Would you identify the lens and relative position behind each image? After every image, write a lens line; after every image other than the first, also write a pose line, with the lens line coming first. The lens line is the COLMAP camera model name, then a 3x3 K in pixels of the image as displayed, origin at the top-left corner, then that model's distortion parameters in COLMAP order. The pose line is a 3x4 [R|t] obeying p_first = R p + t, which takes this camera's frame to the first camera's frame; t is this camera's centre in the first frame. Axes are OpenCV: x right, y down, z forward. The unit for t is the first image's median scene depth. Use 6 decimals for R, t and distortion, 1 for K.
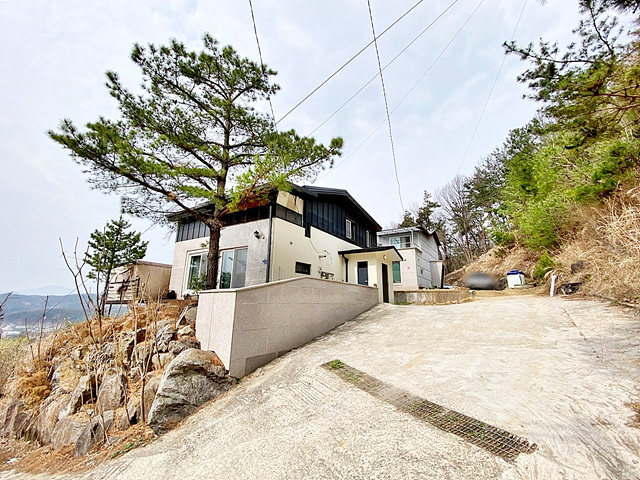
lens RADIAL K [[269.8, 0, 320.0], [0, 269.8, 240.0], [0, 0, 1]] dist [0.023528, -0.023932]
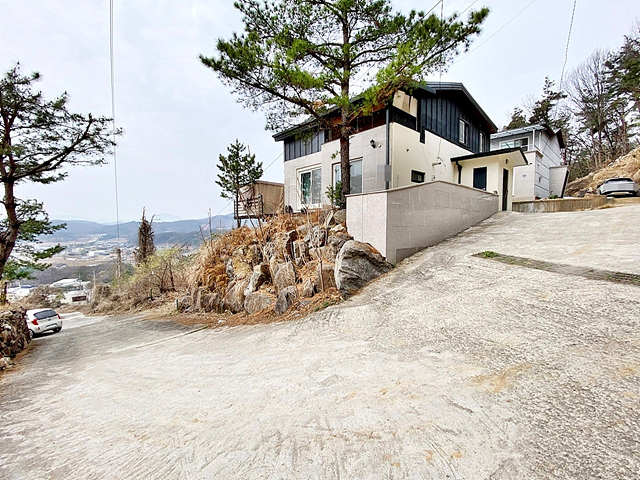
lens RADIAL K [[274.3, 0, 320.0], [0, 274.3, 240.0], [0, 0, 1]] dist [0.016869, -0.019663]
pose [[0.965659, -0.000013, -0.259814, -0.158305], [0.072569, 0.960213, 0.269674, 0.034046], [0.249473, -0.279267, 0.927239, -0.082479]]
